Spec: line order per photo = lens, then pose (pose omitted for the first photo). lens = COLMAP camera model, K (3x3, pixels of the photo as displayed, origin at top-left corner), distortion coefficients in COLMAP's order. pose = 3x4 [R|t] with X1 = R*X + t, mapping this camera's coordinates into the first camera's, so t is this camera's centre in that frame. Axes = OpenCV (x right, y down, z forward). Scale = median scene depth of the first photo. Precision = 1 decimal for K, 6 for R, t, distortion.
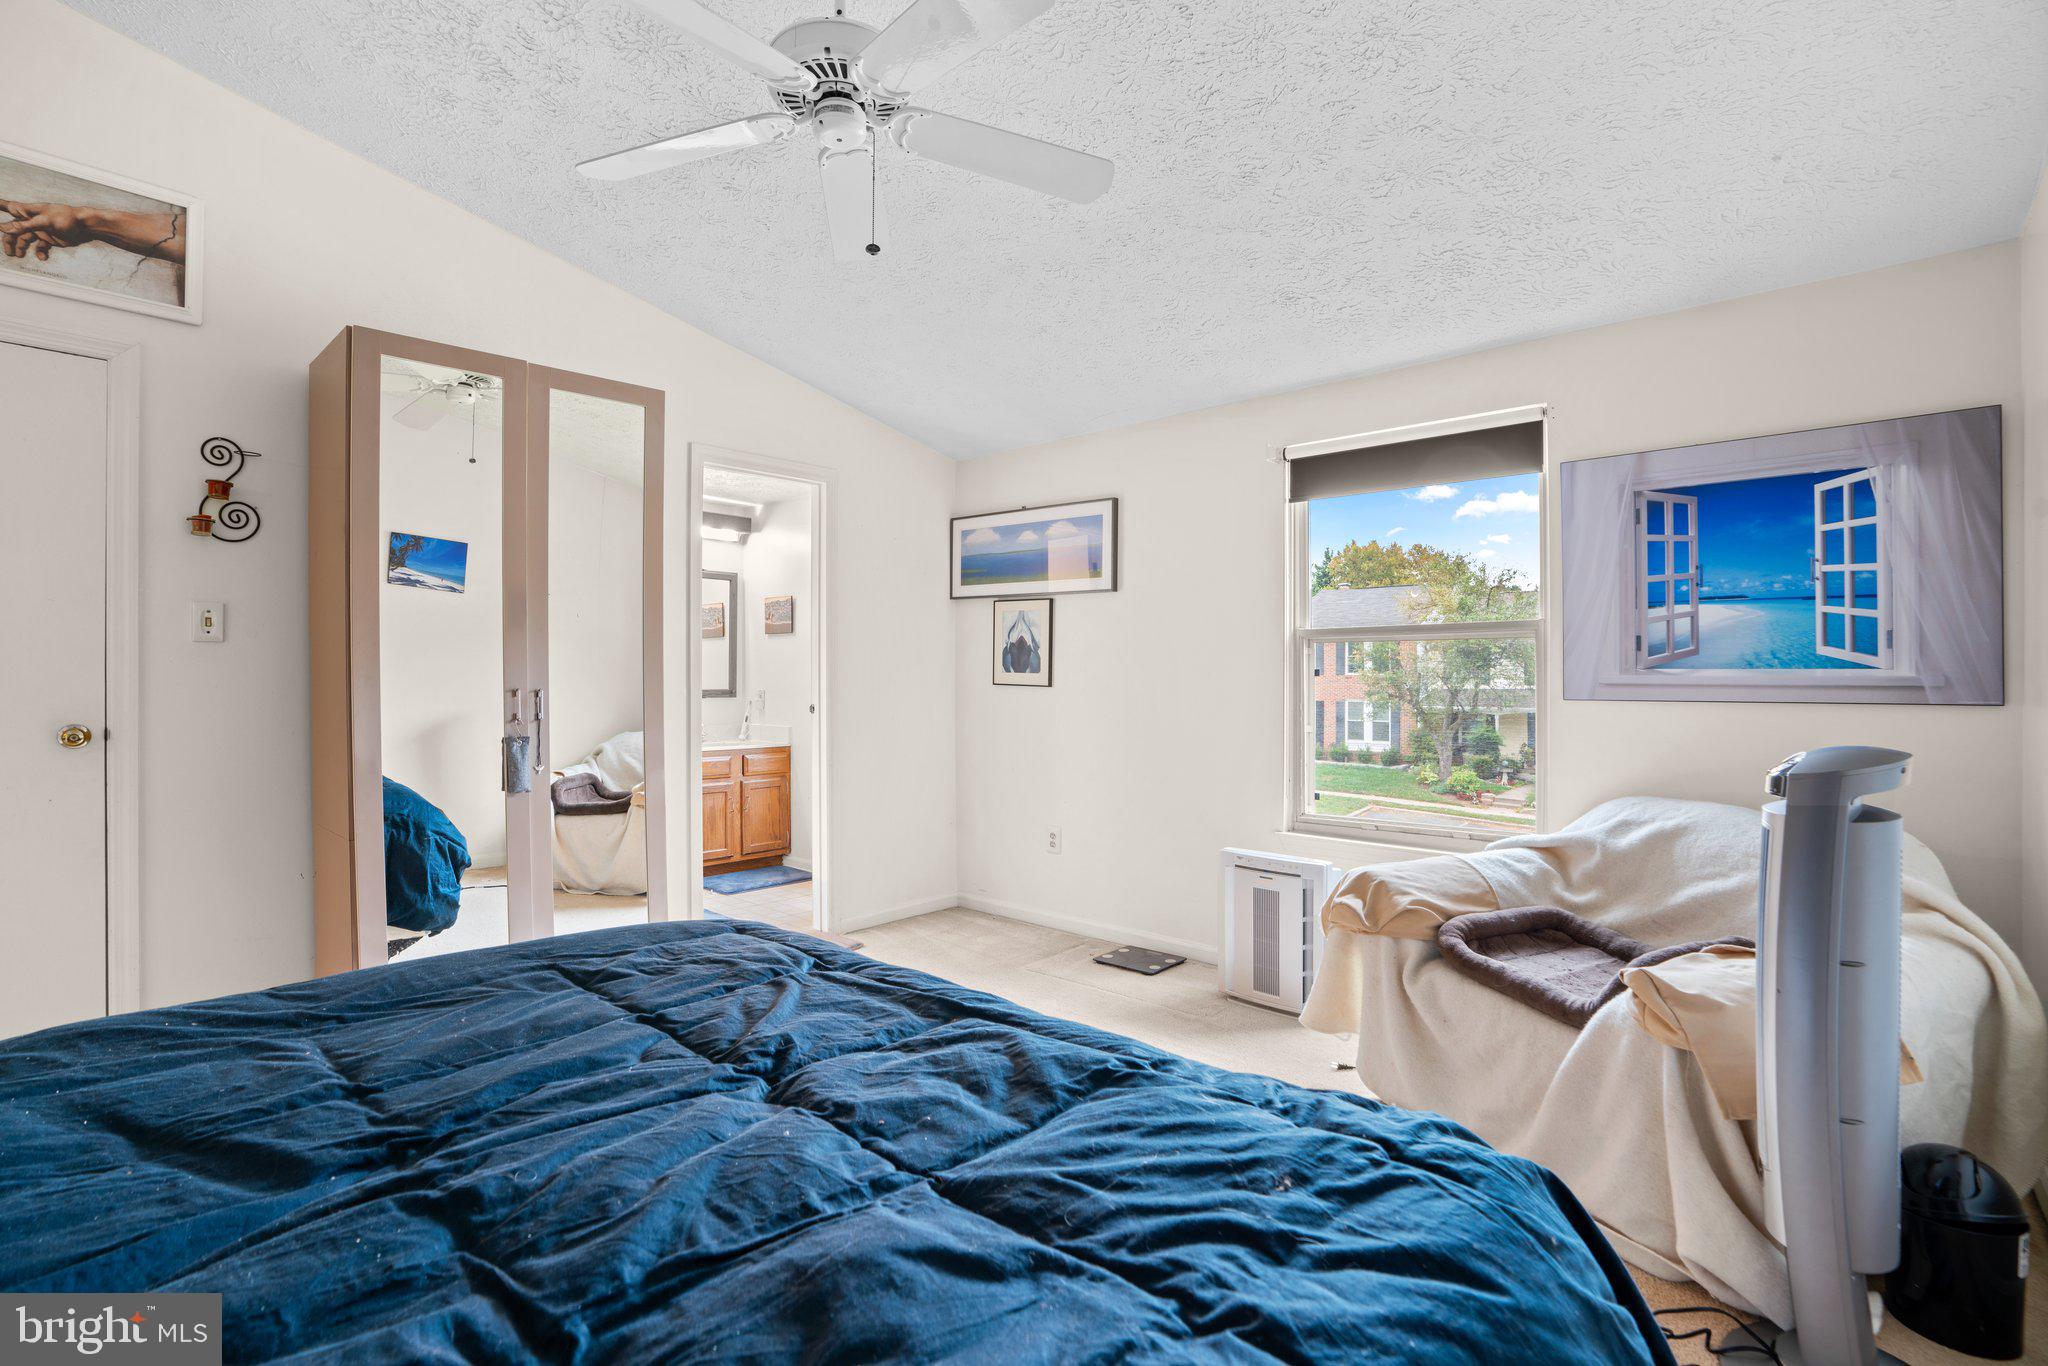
lens RADIAL K [[960.3, 0, 1010.6], [0, 960.3, 691.9], [0, 0, 1]] dist [-0.069861, 0.027662]
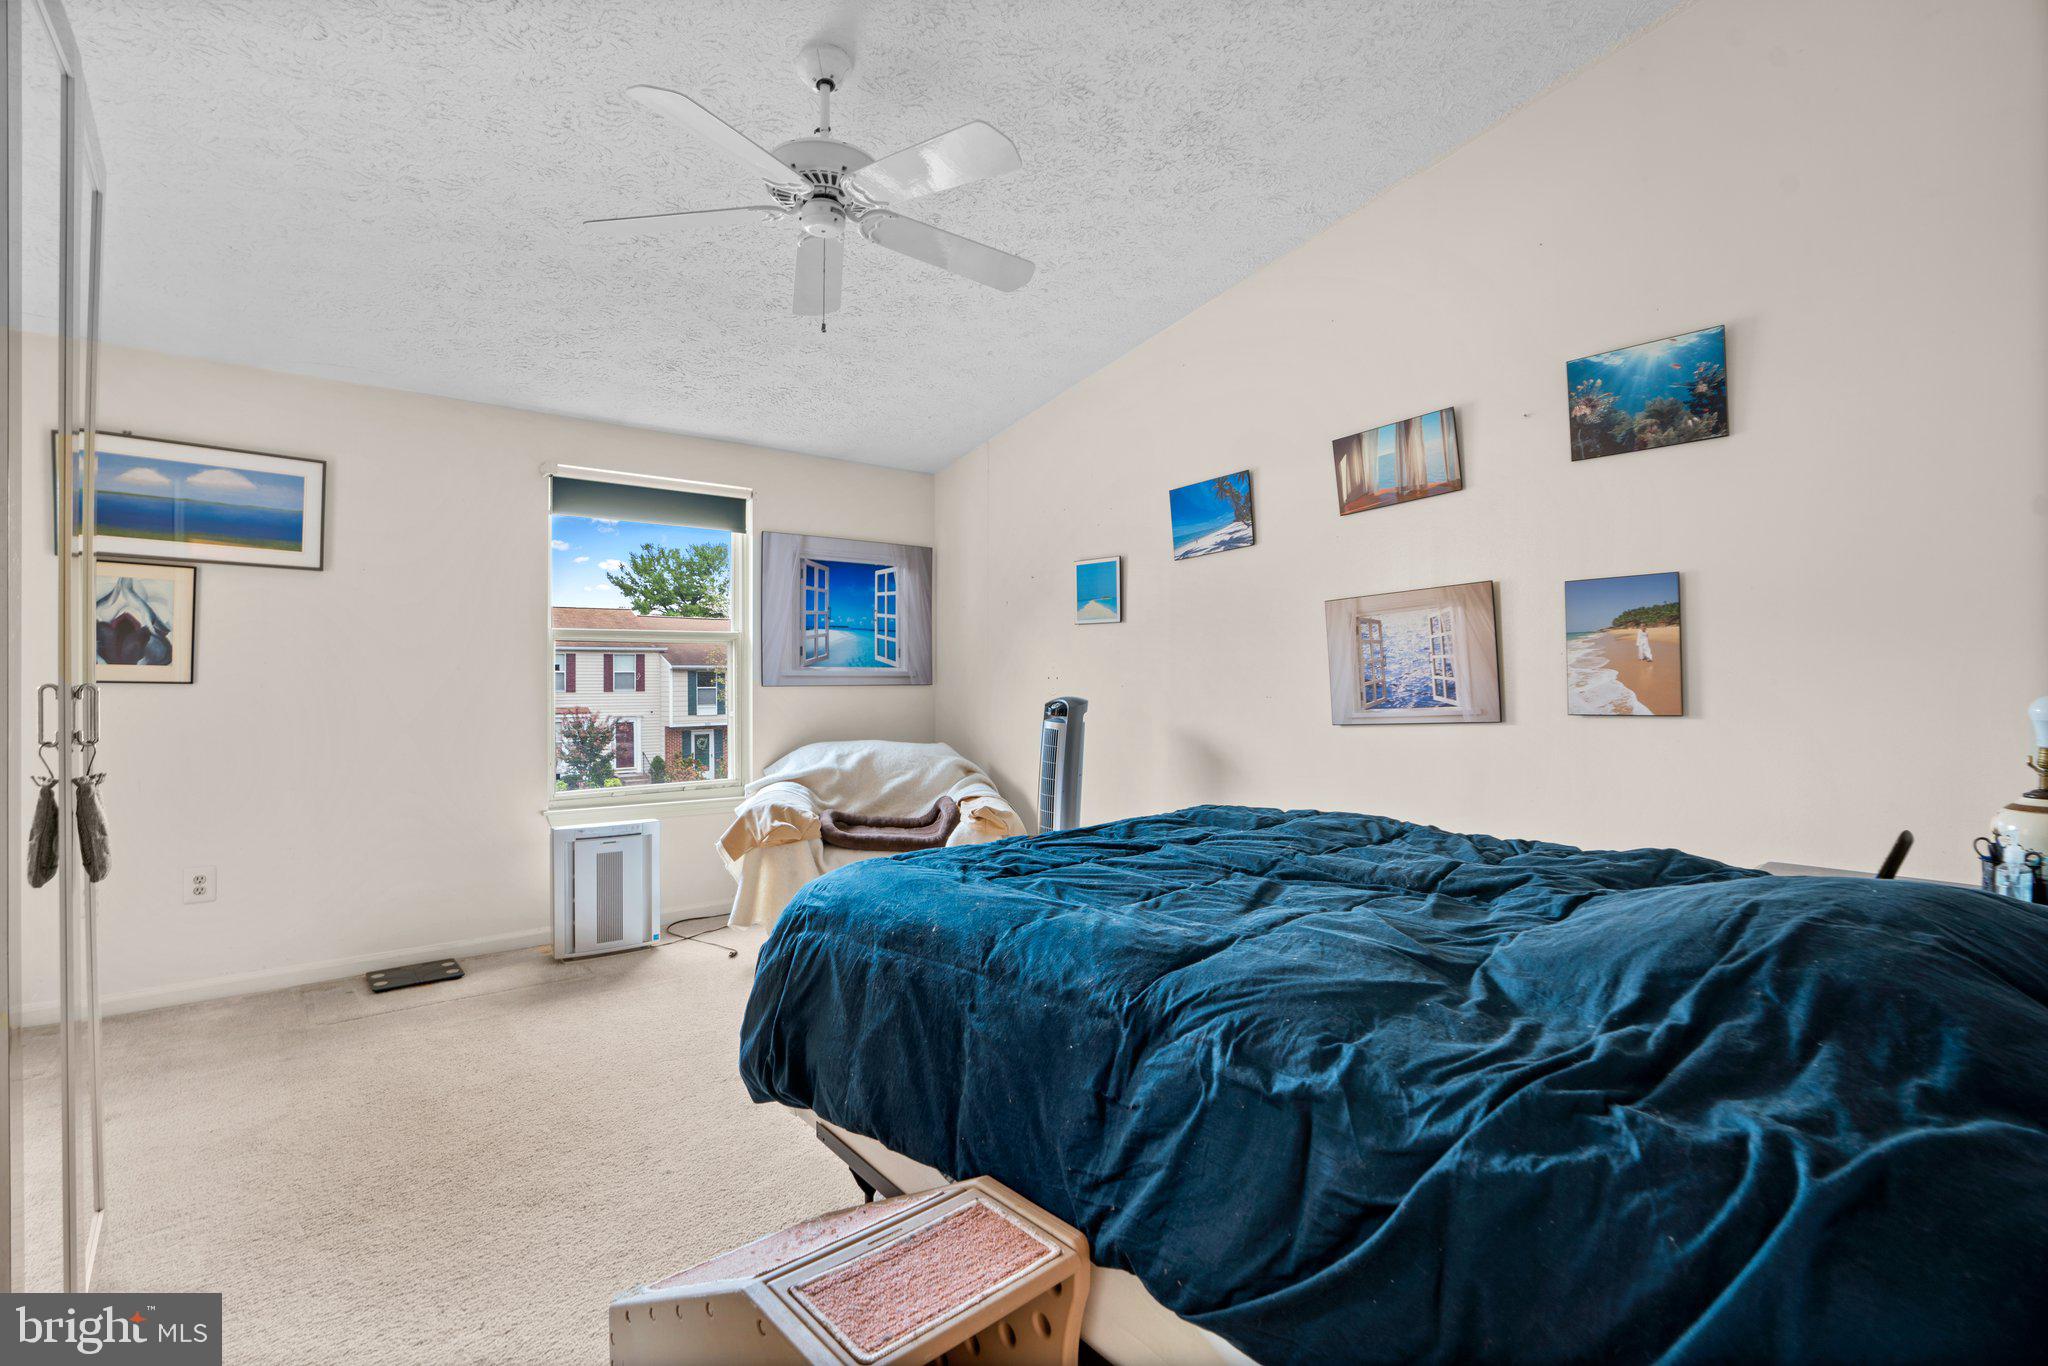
lens RADIAL K [[960.3, 0, 1010.6], [0, 960.3, 691.9], [0, 0, 1]] dist [-0.069861, 0.027662]
pose [[0.128699, -0.008150, 0.991650, -1.019639], [0.021961, 0.999744, 0.005366, 0.020168], [-0.991441, 0.021087, 0.128845, 0.456943]]
